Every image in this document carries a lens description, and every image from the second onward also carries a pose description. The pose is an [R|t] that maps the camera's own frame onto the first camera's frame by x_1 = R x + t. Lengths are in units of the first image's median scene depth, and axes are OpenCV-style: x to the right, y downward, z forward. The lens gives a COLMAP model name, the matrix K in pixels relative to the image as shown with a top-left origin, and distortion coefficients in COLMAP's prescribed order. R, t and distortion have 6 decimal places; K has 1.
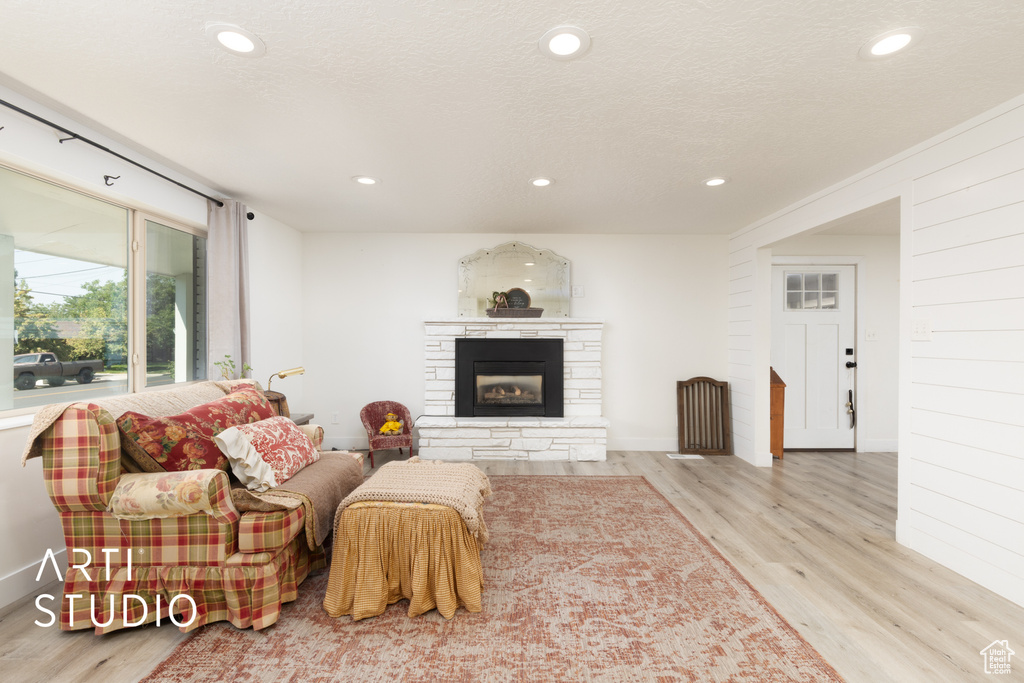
lens RADIAL K [[465.2, 0, 518.1], [0, 465.2, 336.1], [0, 0, 1]] dist [0.011898, -0.002608]
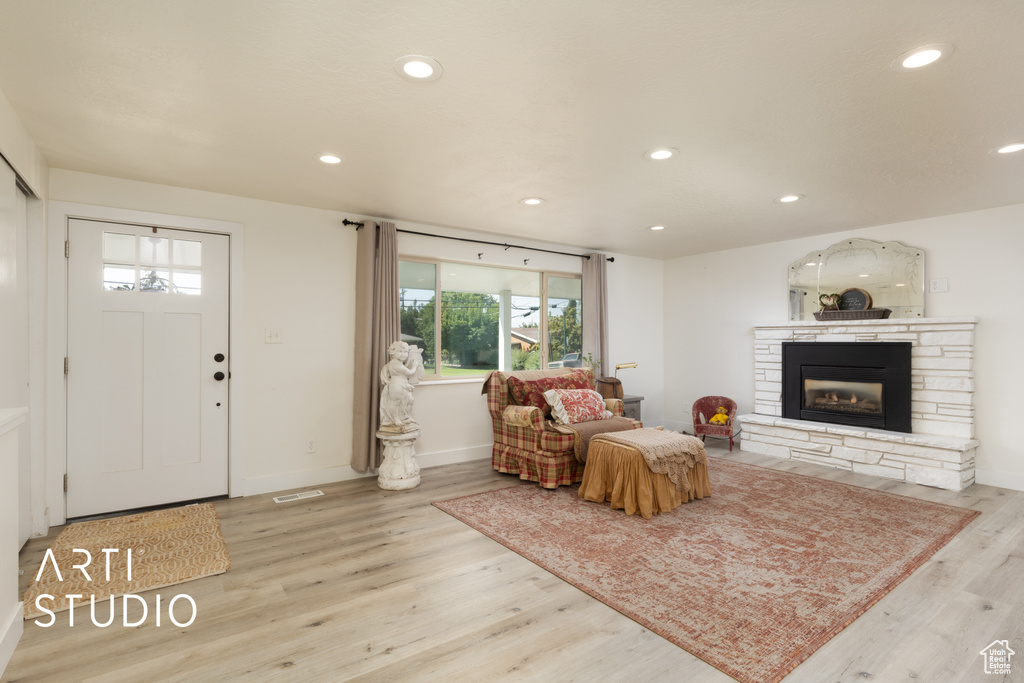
lens RADIAL K [[499.1, 0, 516.6], [0, 499.1, 338.7], [0, 0, 1]] dist [0.001383, 0.000811]
pose [[0.584905, -0.009754, -0.811043, 0.642418], [0.005782, 0.999952, -0.007856, 0.003464], [0.811081, -0.000095, 0.584933, -0.199941]]
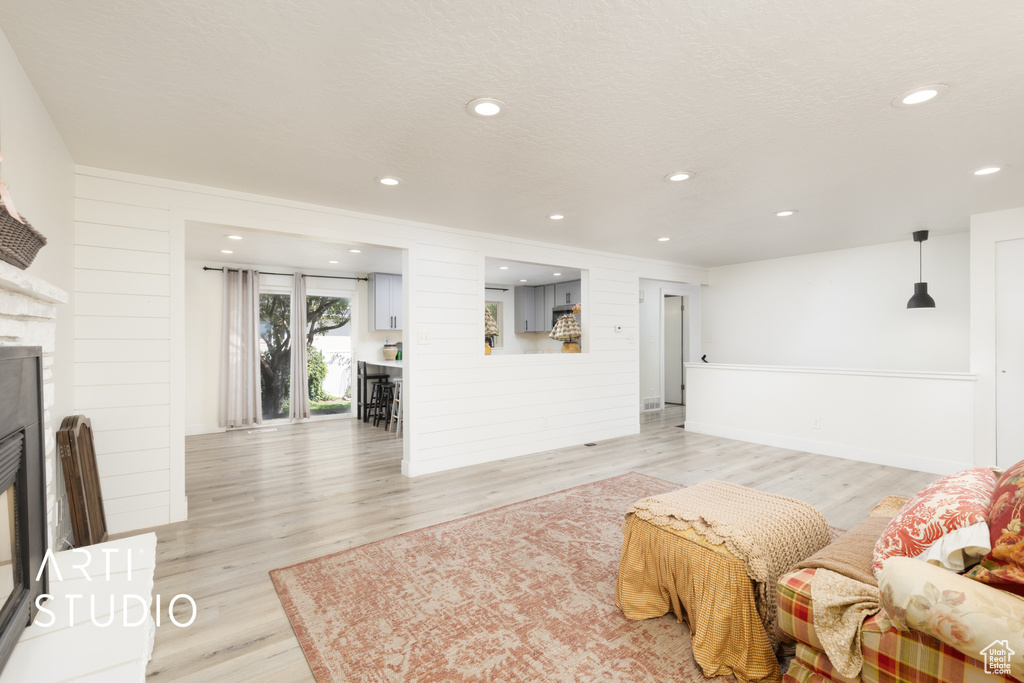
lens RADIAL K [[465.2, 0, 511.3], [0, 465.2, 342.2], [0, 0, 1]] dist [0.011898, -0.002608]
pose [[-0.589453, -0.003842, 0.807794, -0.528444], [-0.003344, 0.999992, 0.002316, -0.002904], [-0.807796, -0.001335, -0.589461, 1.416841]]
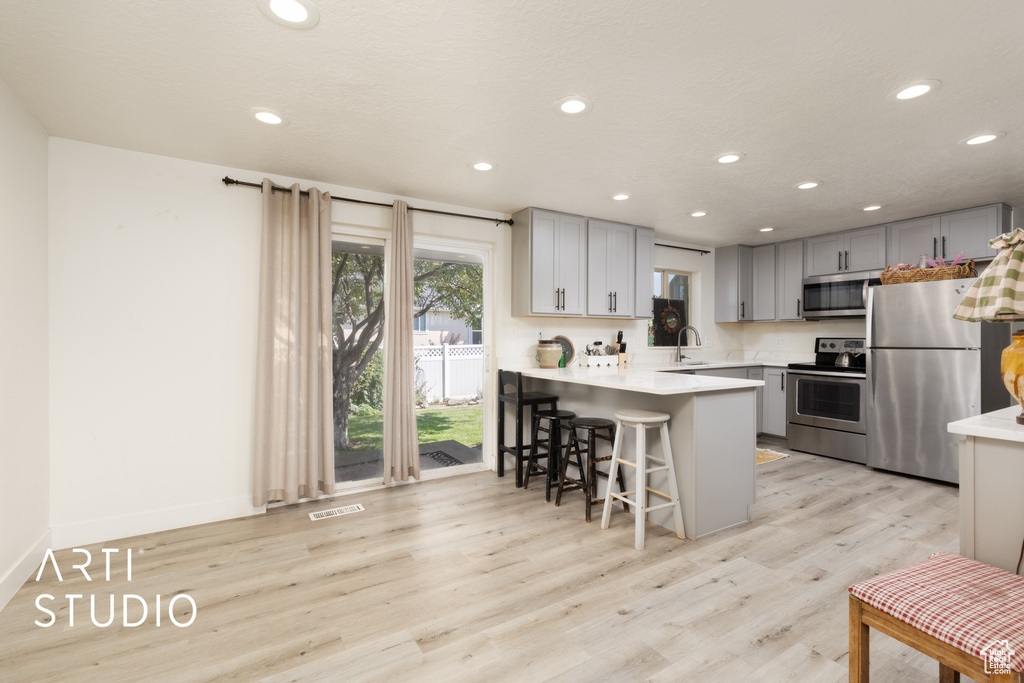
lens RADIAL K [[465.2, 0, 523.1], [0, 465.2, 341.1], [0, 0, 1]] dist [0.011898, -0.002608]
pose [[-0.542971, -0.011208, 0.839677, 0.668606], [-0.007746, 0.999935, 0.008338, 0.008619], [-0.839716, -0.001977, -0.543023, 1.307435]]
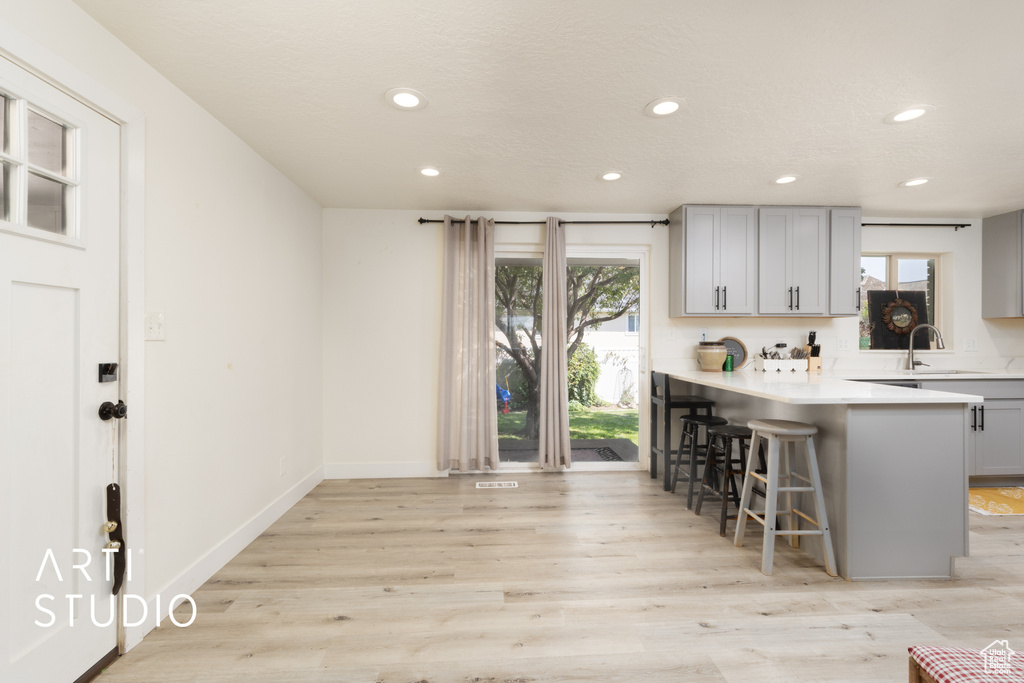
lens RADIAL K [[465.2, 0, 516.0], [0, 465.2, 337.5], [0, 0, 1]] dist [0.011898, -0.002608]
pose [[-0.074361, -0.002786, 0.997227, 0.530565], [-0.006081, 0.999979, 0.002340, 0.005708], [-0.997213, -0.005890, -0.074377, 1.138796]]
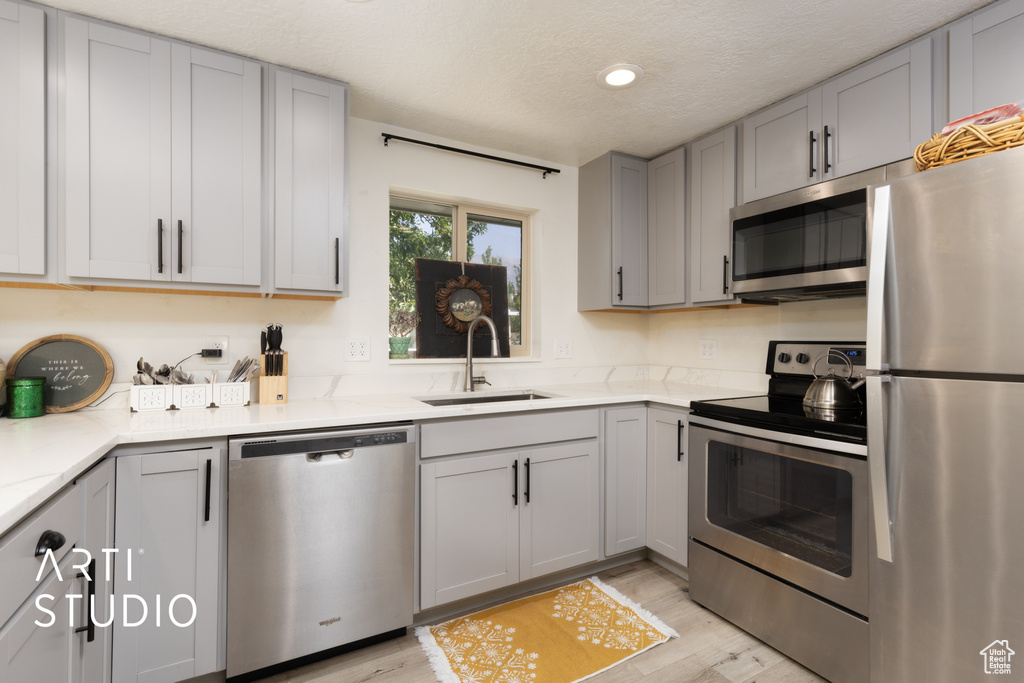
lens RADIAL K [[465.2, 0, 509.8], [0, 465.2, 340.7], [0, 0, 1]] dist [0.011898, -0.002608]
pose [[-0.477376, -0.005371, 0.878683, 1.042020], [-0.009392, 0.999955, 0.001010, 0.005094], [-0.878649, -0.007770, -0.477405, 0.235134]]
